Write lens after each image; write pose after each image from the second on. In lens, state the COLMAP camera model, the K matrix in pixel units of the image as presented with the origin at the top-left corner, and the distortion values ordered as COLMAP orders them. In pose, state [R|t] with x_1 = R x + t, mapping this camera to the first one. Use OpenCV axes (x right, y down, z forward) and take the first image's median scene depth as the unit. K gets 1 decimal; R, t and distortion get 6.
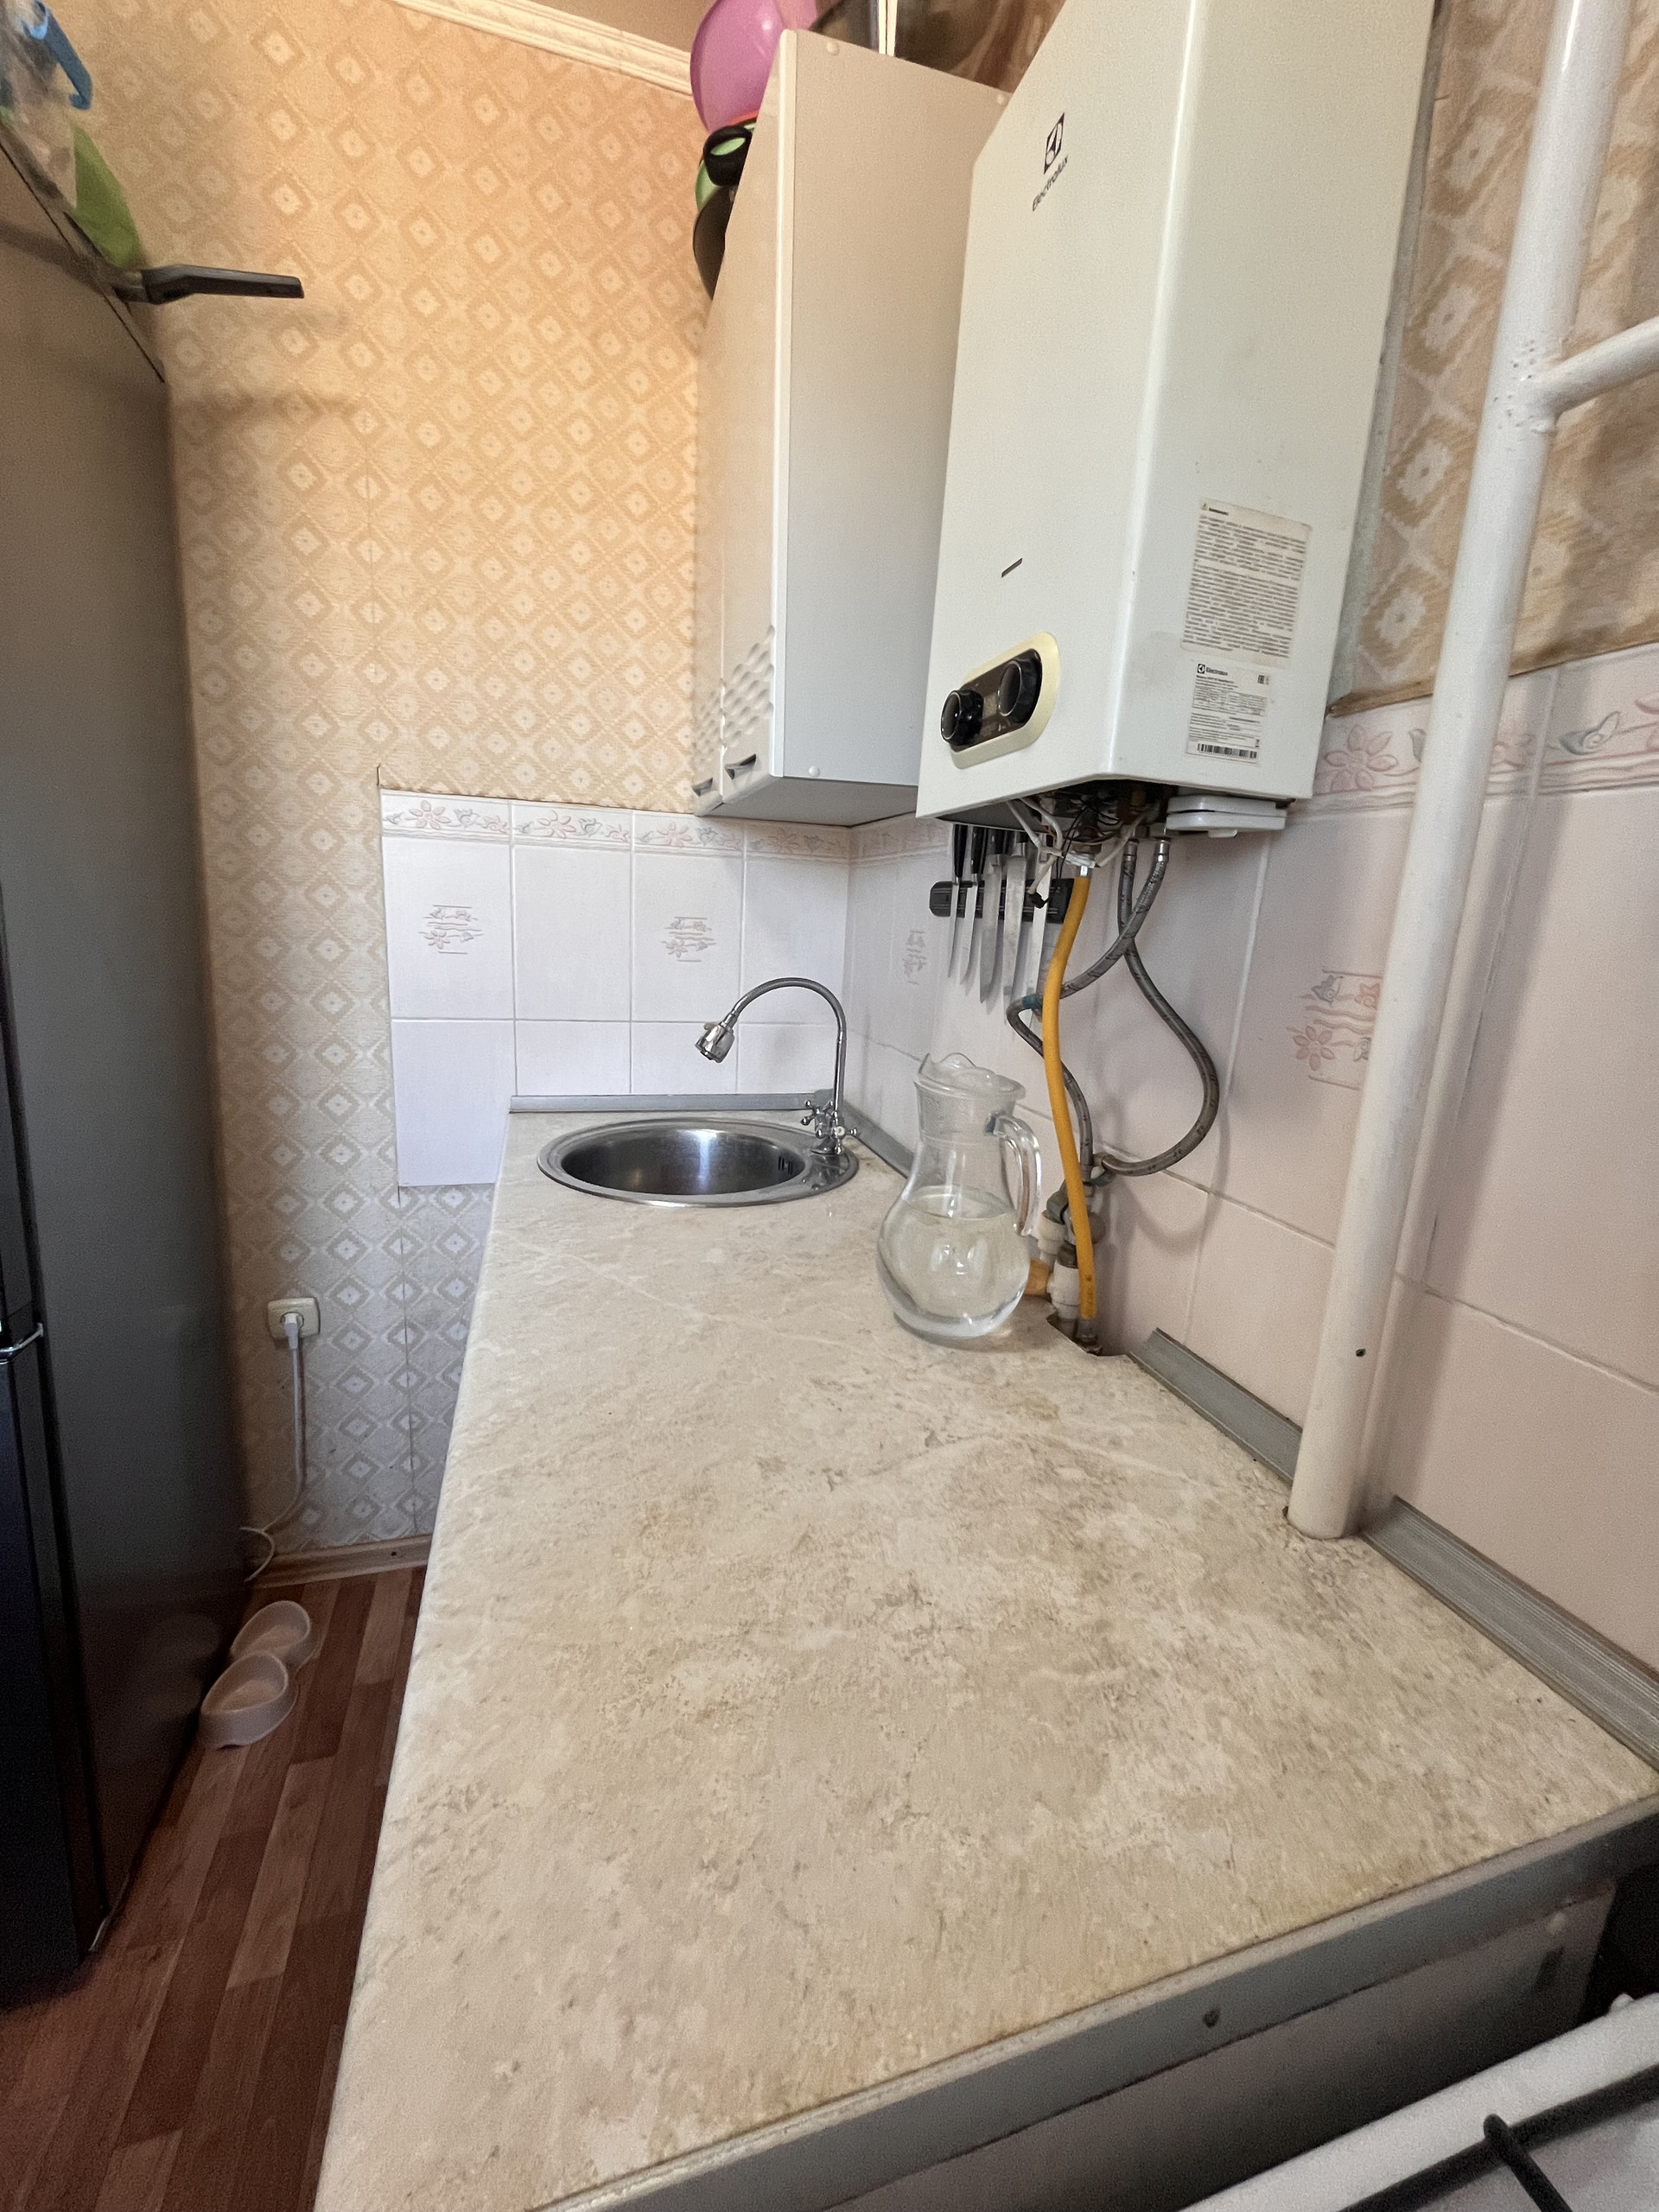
lens RADIAL K [[900.5, 0, 824.1], [0, 900.5, 1105.1], [0, 0, 1]] dist [-0.002630, -0.000341]
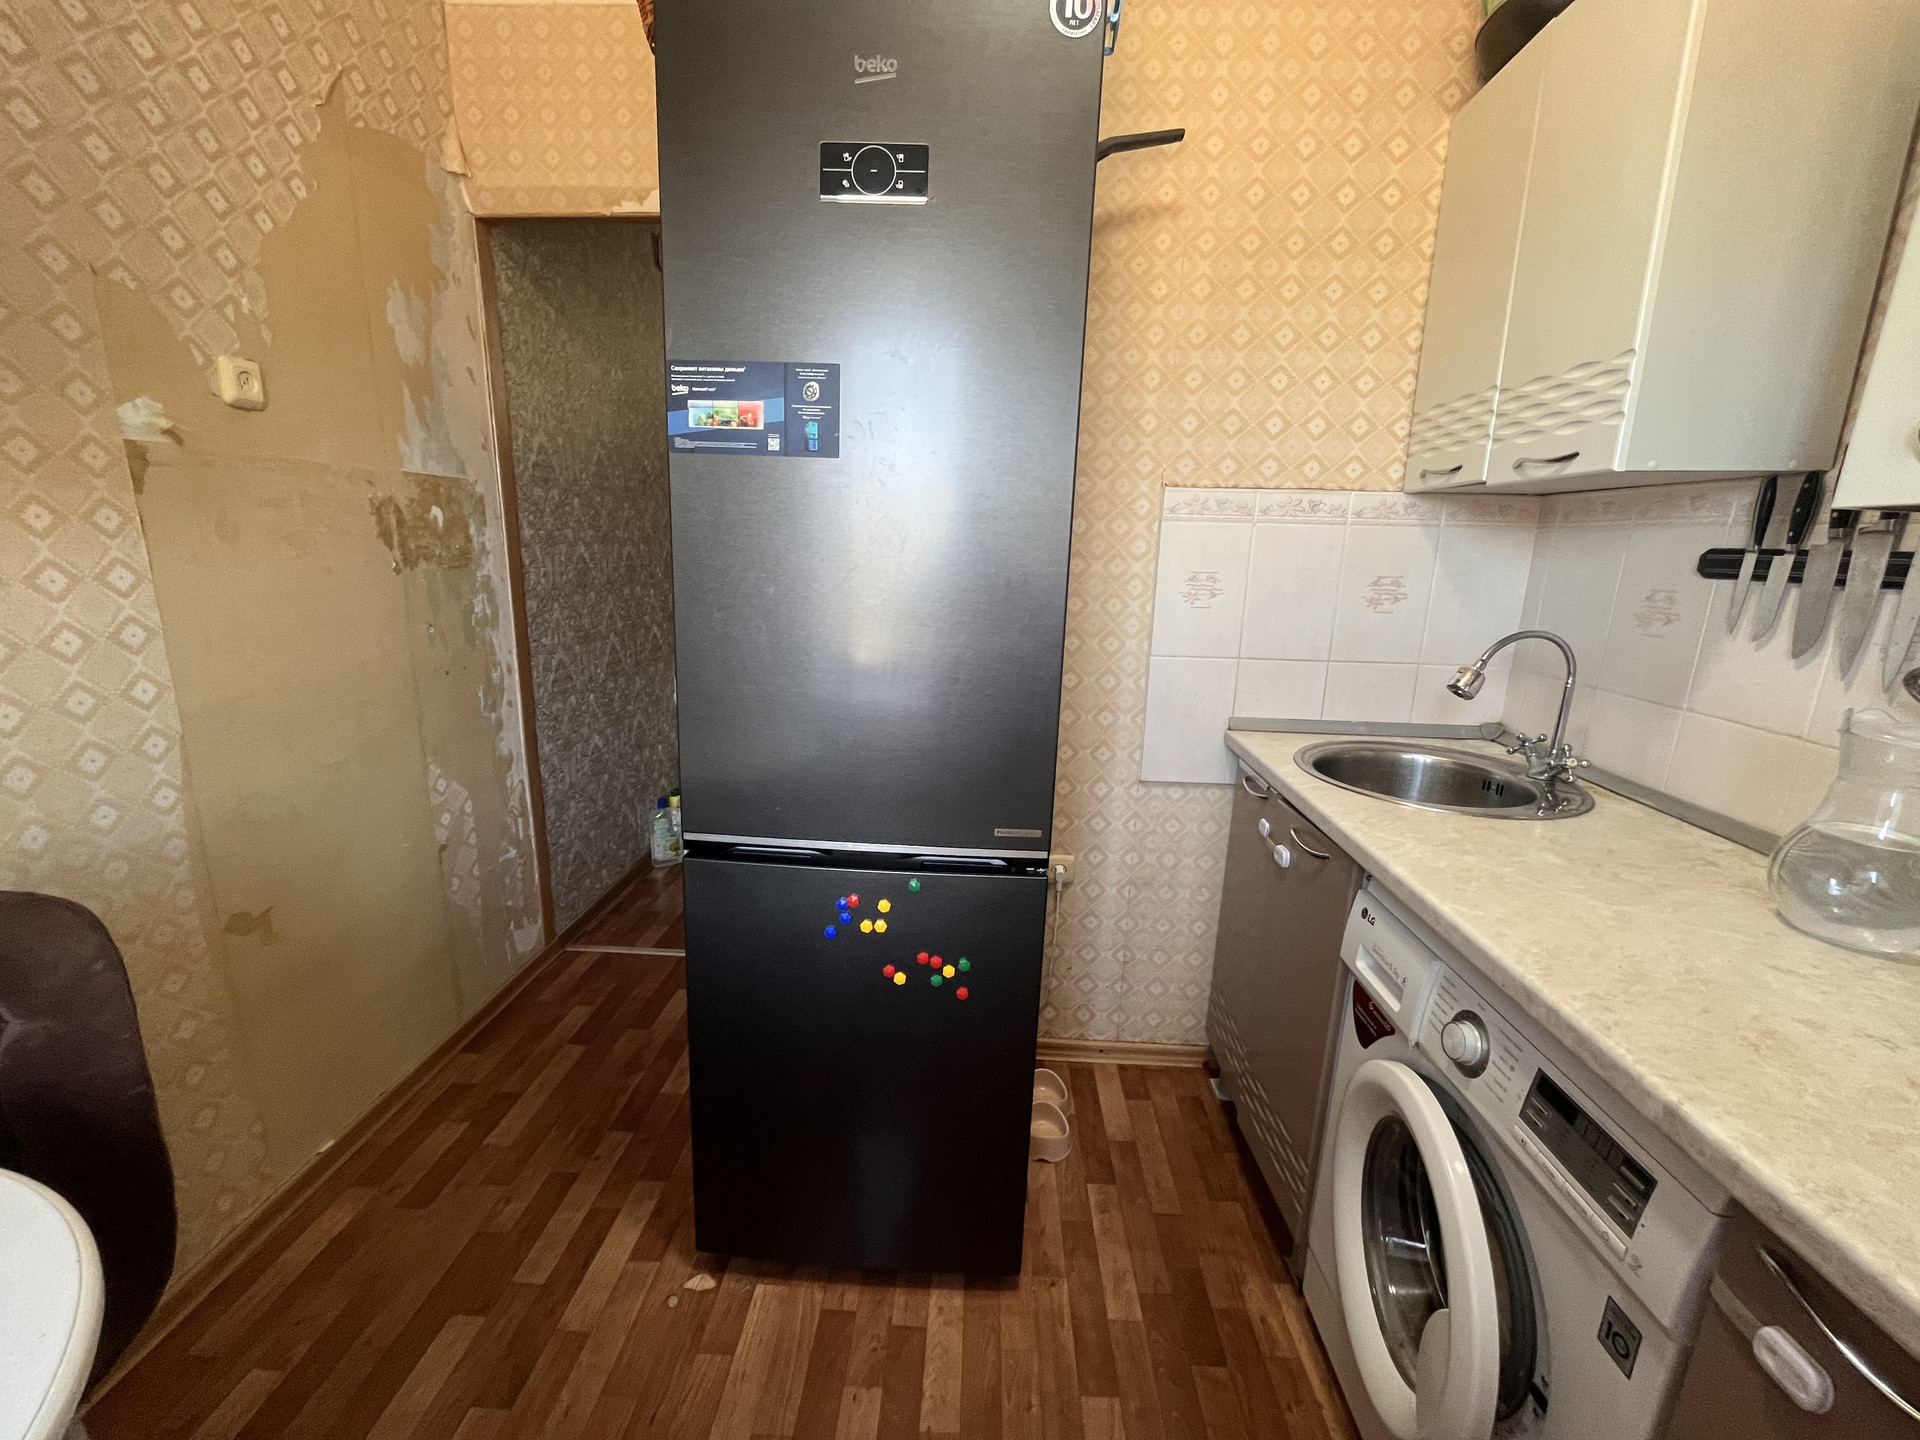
lens RADIAL K [[775.3, 0, 959.3], [0, 775.3, 721.6], [0, 0, 1]] dist [-0.003209, -0.000218]
pose [[0.941209, 0.048307, -0.334353, -0.336653], [-0.046042, 0.998831, 0.014702, -0.001707], [0.334672, 0.001557, 0.942333, -0.178242]]
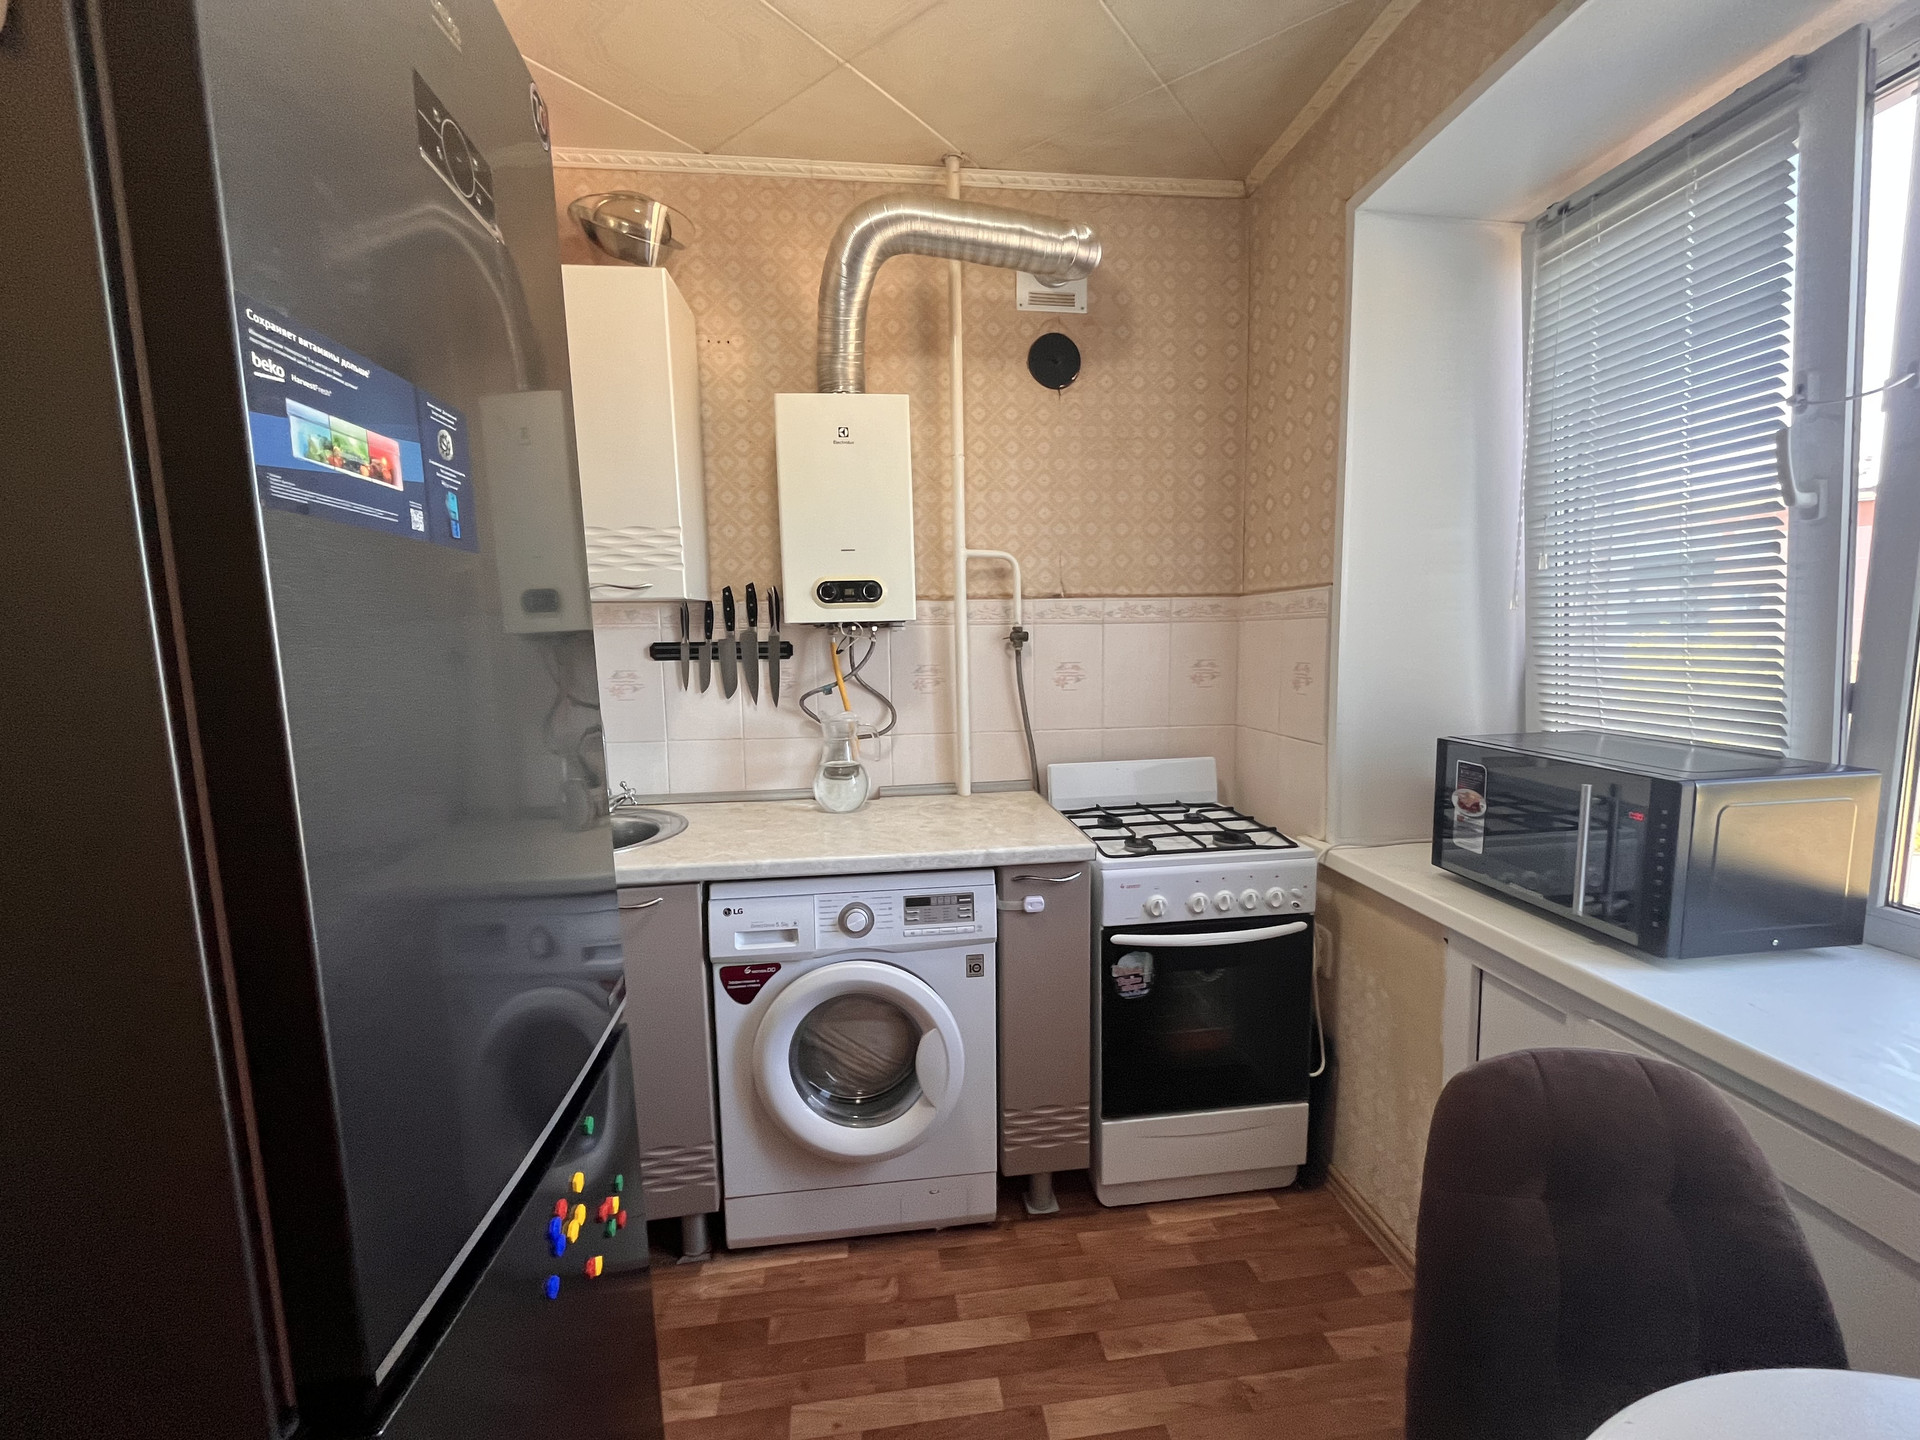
lens RADIAL K [[772.5, 0, 960.0], [0, 772.5, 720.0], [0, 0, 1]] dist [-0.005683, -0.000349]
pose [[0.173937, -0.162643, 0.971233, -1.048567], [0.226286, 0.966476, 0.121321, -0.114231], [-0.958405, 0.198674, 0.204909, 0.085227]]
